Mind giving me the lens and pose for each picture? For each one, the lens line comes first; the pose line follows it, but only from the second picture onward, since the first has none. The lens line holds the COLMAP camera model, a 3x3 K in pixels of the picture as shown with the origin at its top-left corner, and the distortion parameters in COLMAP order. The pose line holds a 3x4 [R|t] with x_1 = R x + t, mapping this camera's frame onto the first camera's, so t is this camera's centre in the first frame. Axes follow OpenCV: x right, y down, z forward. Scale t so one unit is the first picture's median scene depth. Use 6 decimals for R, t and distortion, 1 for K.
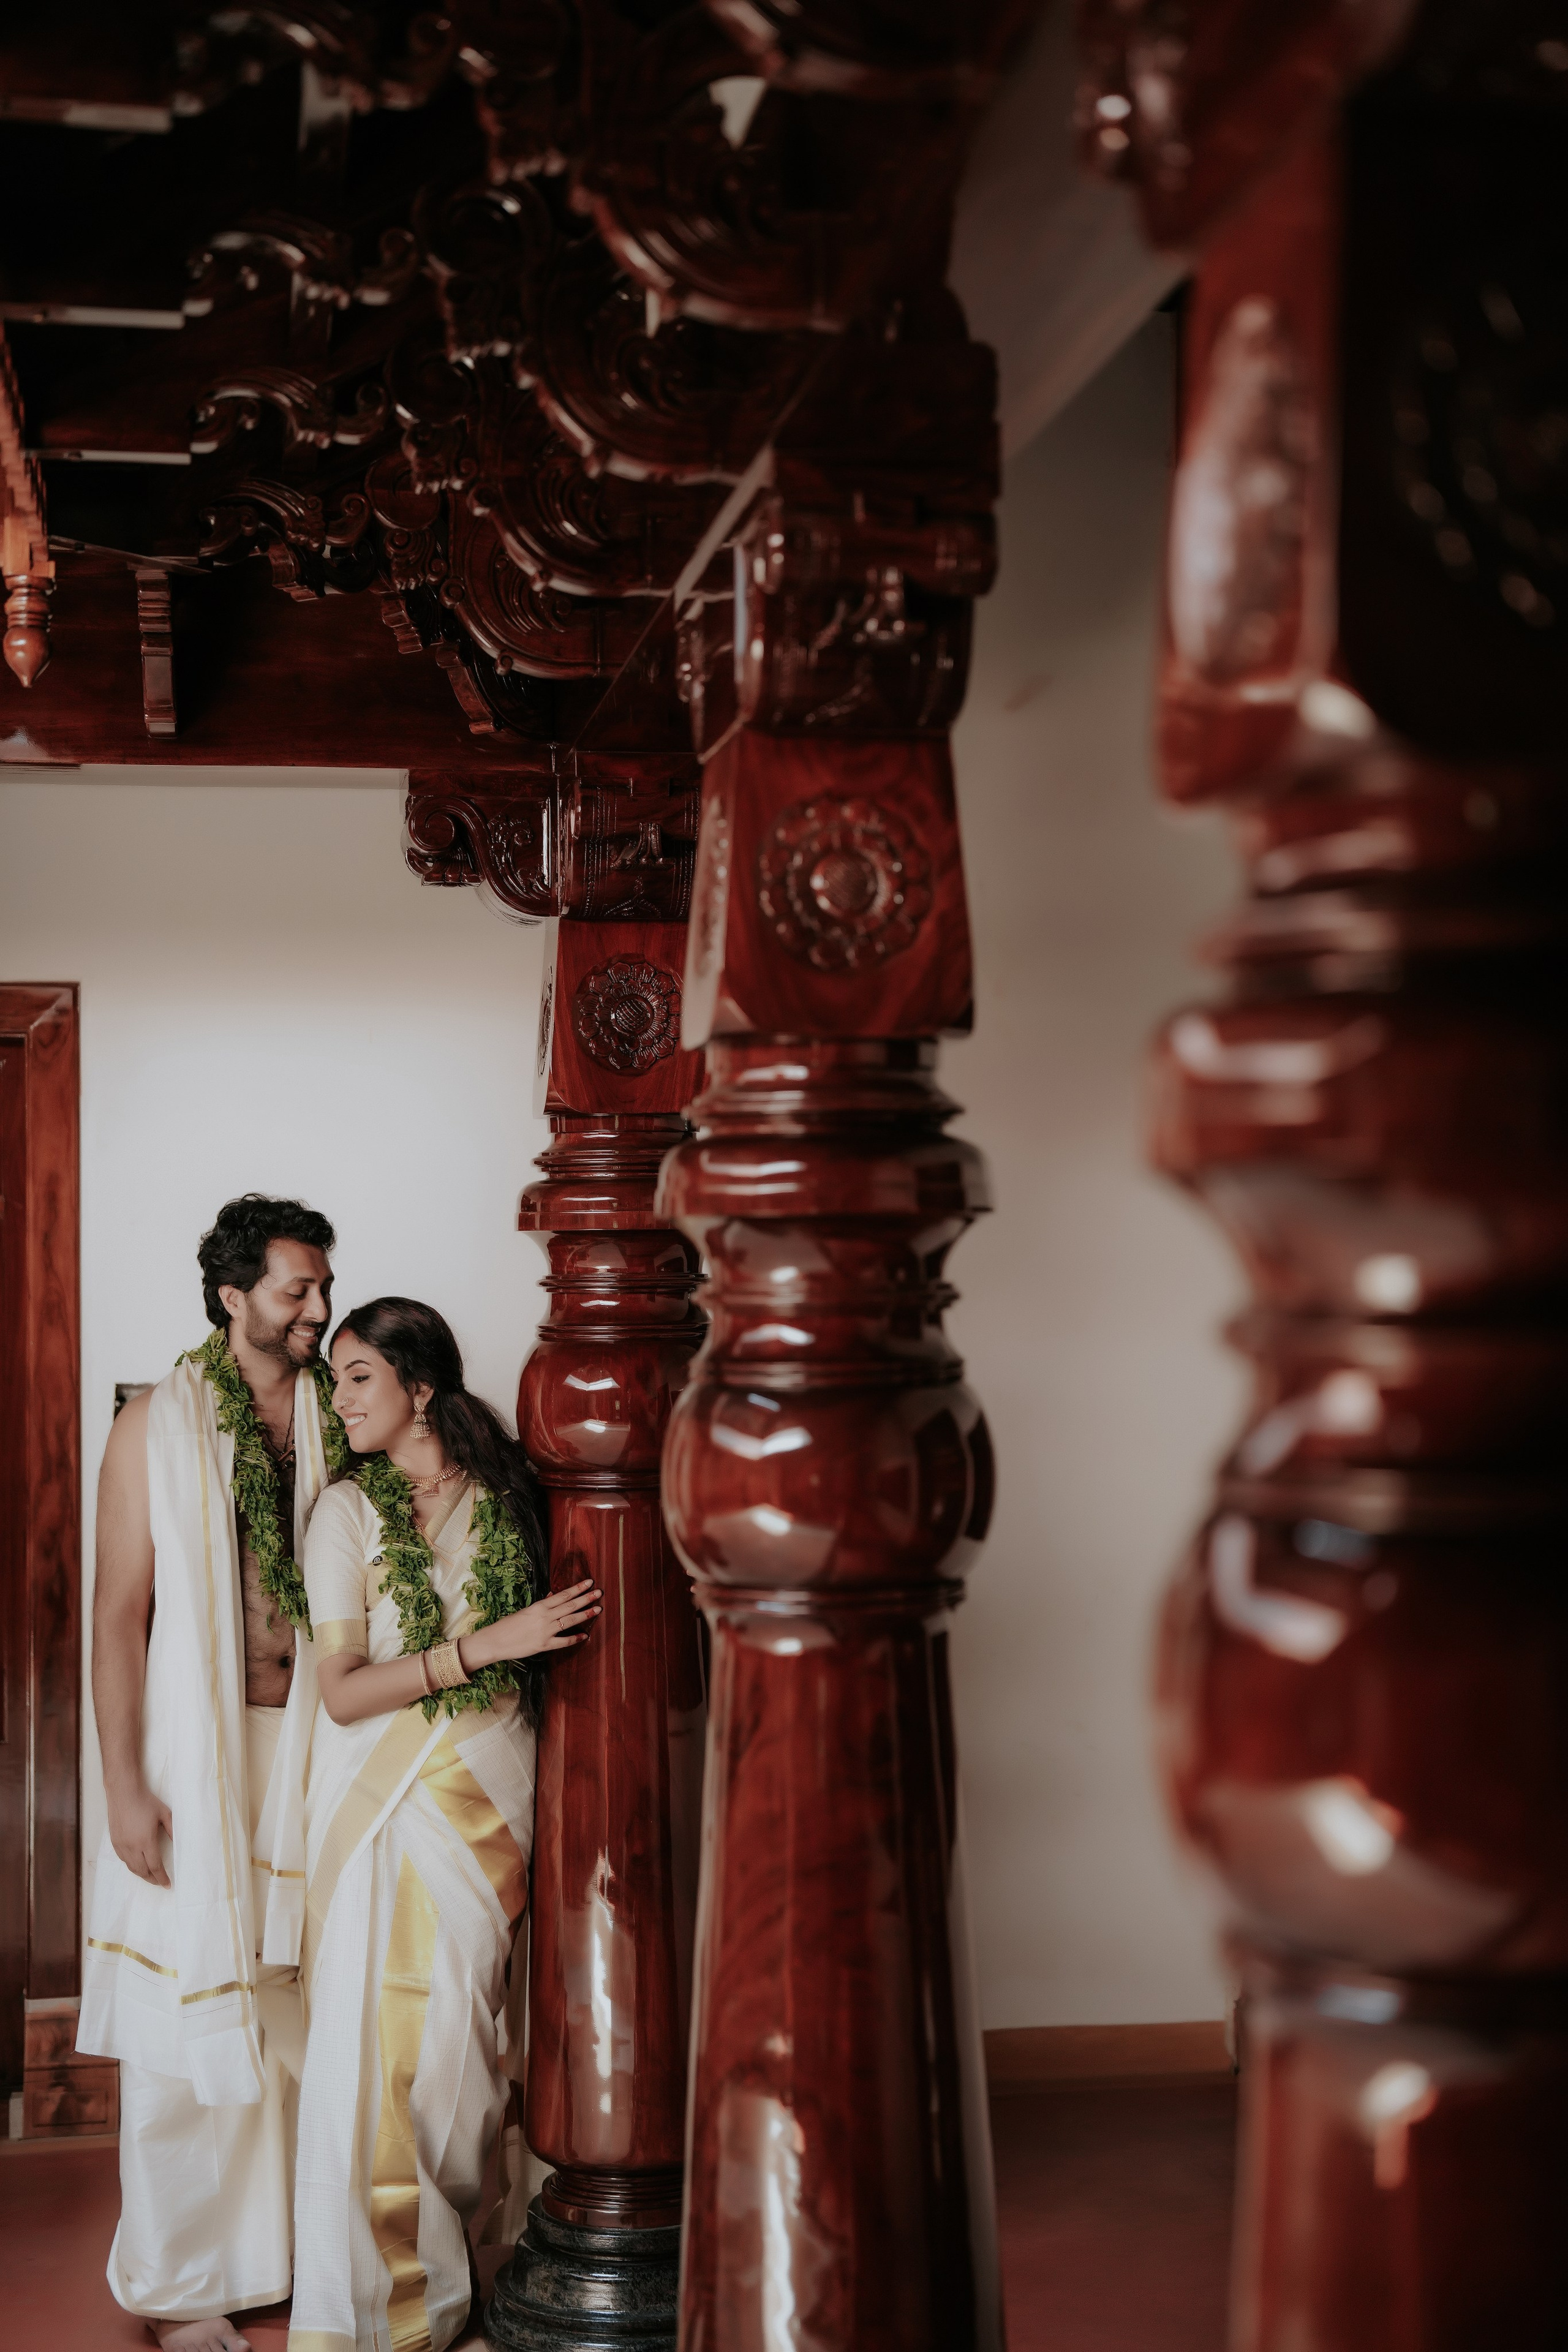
lens RADIAL K [[3143.2, 0, 776.7], [0, 3143.2, 1155.2], [0, 0, 1]] dist [-0.027067, 0.000000]
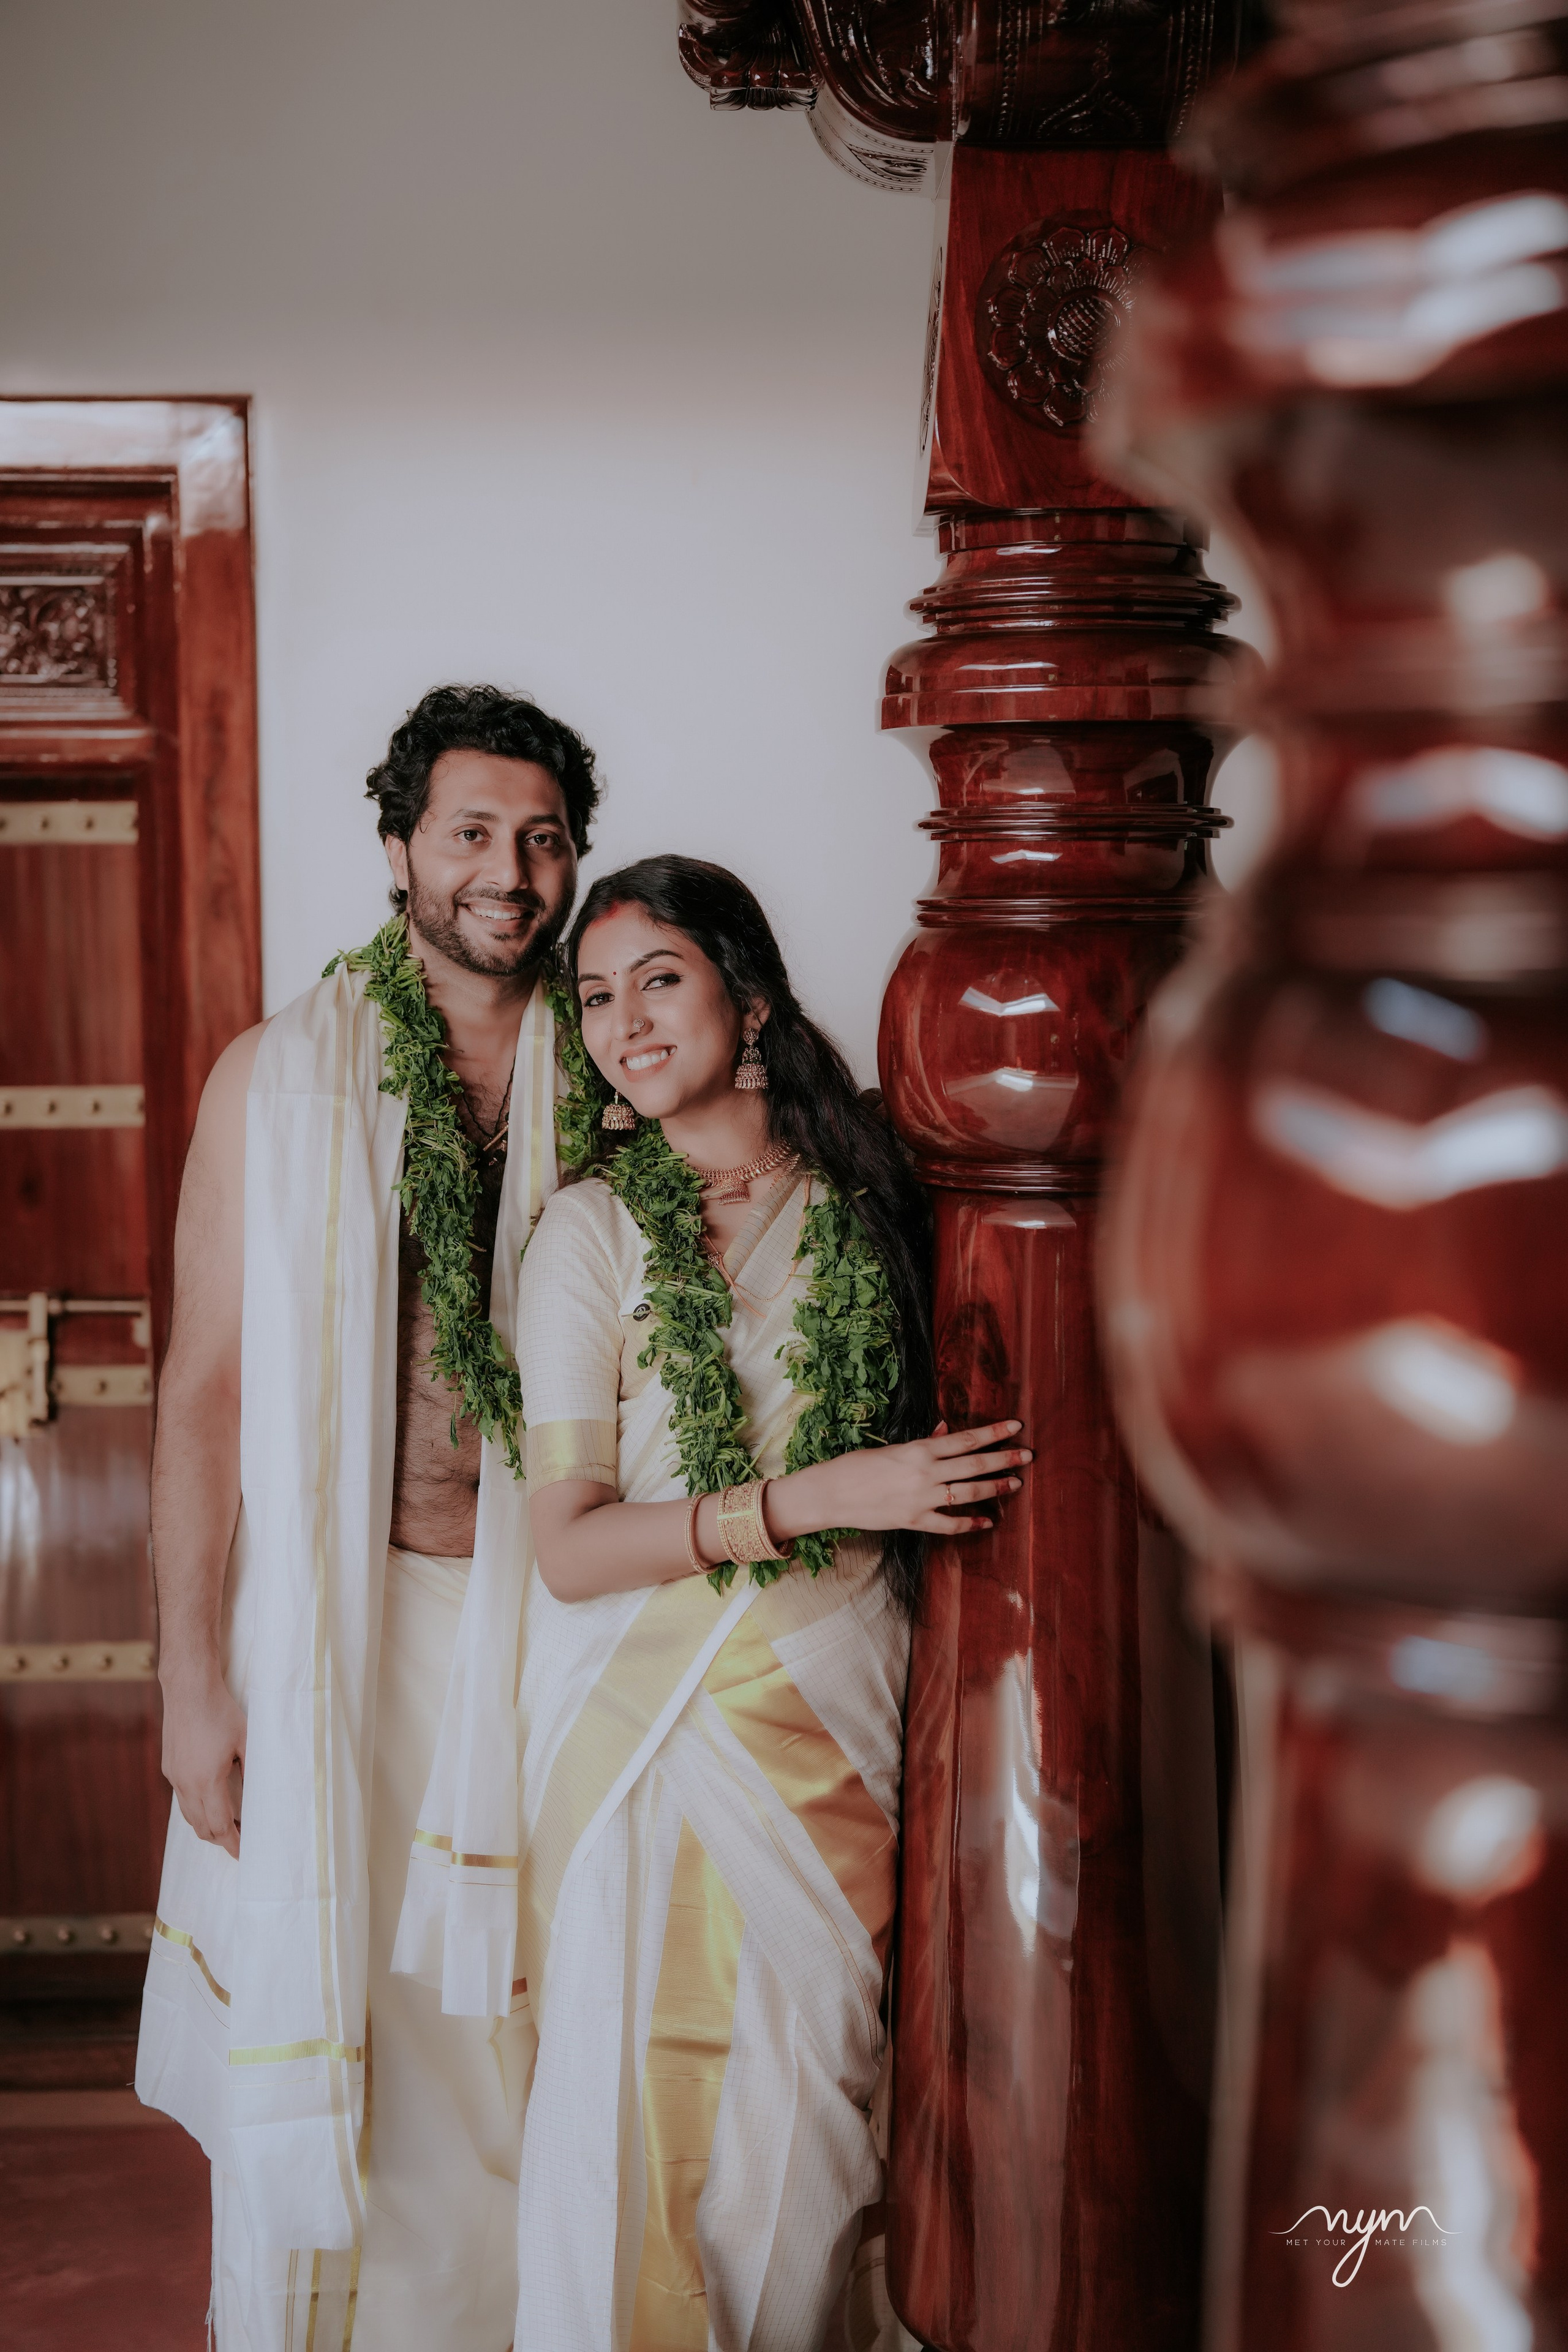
lens RADIAL K [[3143.2, 0, 763.9], [0, 3143.2, 1118.9], [0, 0, 1]] dist [-0.027067, 0.000000]
pose [[0.987165, 0.014337, -0.159061, -0.014128], [0.001551, 0.995055, 0.099313, 0.040900], [0.159699, -0.098285, 0.982261, 0.482466]]
